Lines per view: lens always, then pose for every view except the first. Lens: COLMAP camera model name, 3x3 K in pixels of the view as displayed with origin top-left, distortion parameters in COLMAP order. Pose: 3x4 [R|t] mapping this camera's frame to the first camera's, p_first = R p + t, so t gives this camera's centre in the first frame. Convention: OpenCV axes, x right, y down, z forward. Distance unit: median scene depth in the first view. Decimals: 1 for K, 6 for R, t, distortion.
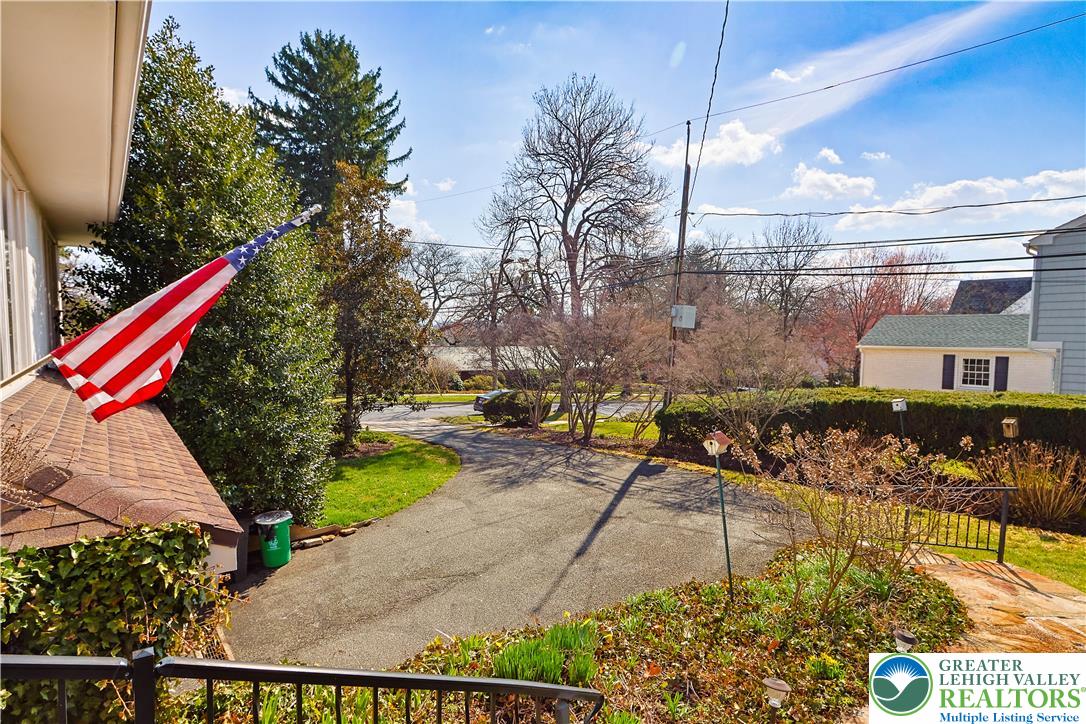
lens RADIAL K [[554.8, 0, 542.8], [0, 554.8, 365.8], [0, 0, 1]] dist [-0.016102, -0.000227]
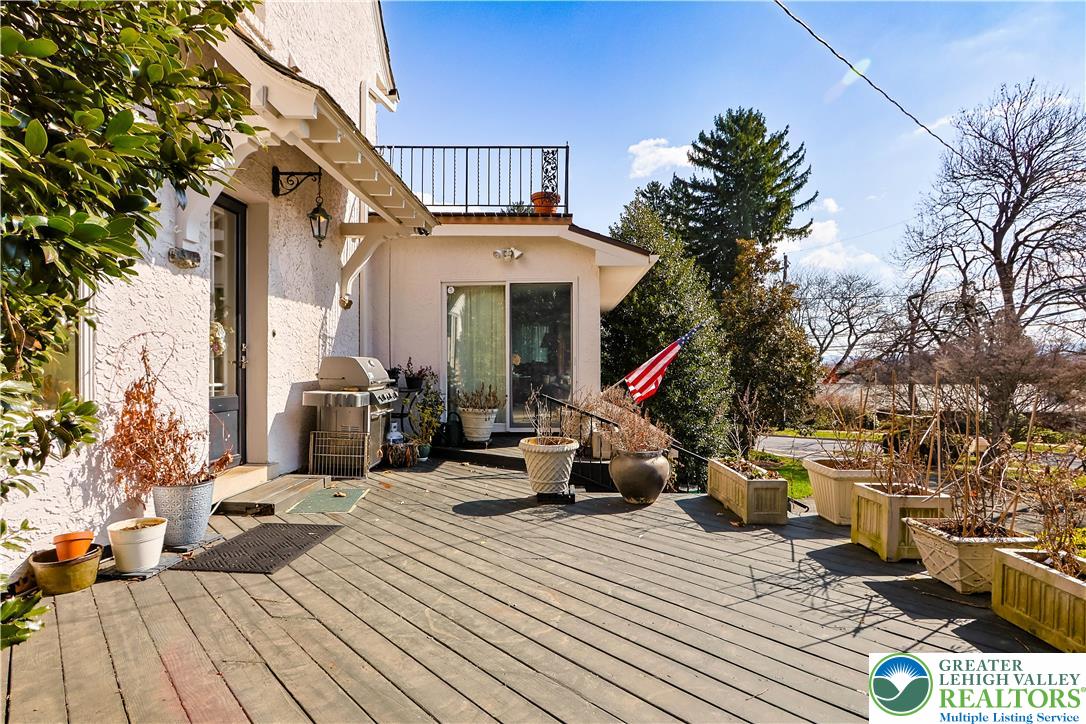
lens RADIAL K [[558.8, 0, 537.9], [0, 558.8, 367.5], [0, 0, 1]] dist [-0.010234, -0.000287]
pose [[0.753945, -0.007109, -0.656899, 0.058511], [-0.034984, 0.998088, -0.050954, 0.007103], [0.656006, 0.061397, 0.752254, -0.124913]]
